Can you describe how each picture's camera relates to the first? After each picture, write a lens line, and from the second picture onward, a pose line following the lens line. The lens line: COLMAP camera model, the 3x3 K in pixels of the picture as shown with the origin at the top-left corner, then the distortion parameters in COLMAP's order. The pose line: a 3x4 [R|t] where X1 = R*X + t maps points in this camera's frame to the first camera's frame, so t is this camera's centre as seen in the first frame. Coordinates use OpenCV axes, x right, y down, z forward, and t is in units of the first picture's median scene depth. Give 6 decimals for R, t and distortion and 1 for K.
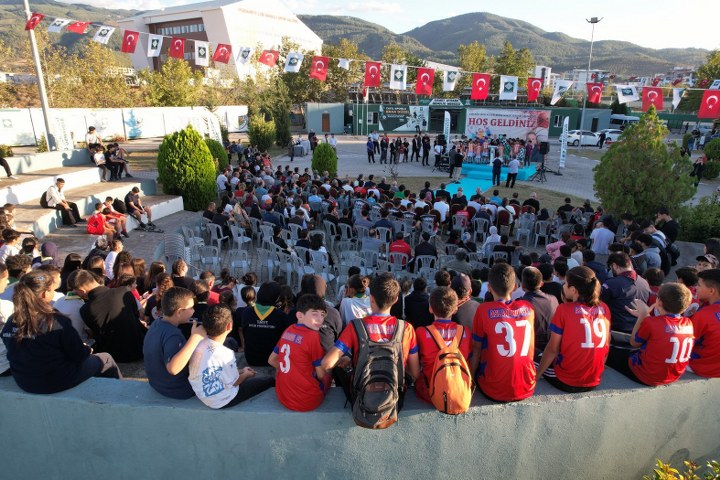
lens RADIAL K [[462.7, 0, 361.5], [0, 462.7, 232.1], [0, 0, 1]] dist [-0.051894, 0.057346]
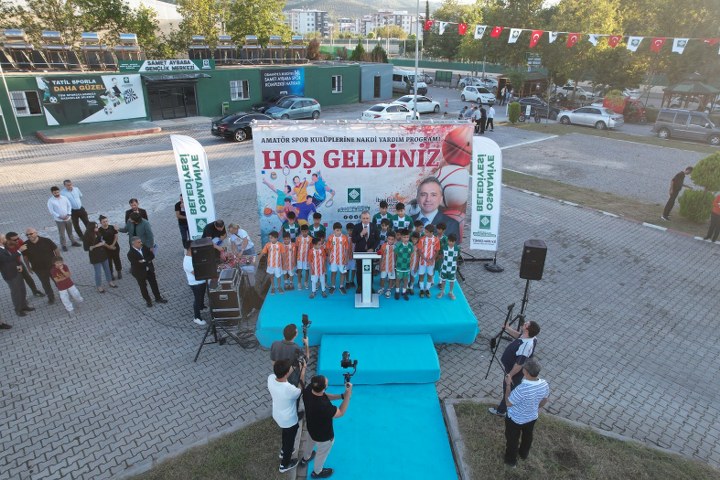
lens RADIAL K [[462.7, 0, 361.5], [0, 462.7, 232.1], [0, 0, 1]] dist [-0.051894, 0.057346]
pose [[0.847794, -0.209515, 0.487185, 0.061946], [0.153552, 0.976280, 0.152643, -0.126764], [-0.507610, -0.054602, 0.859855, 0.360066]]
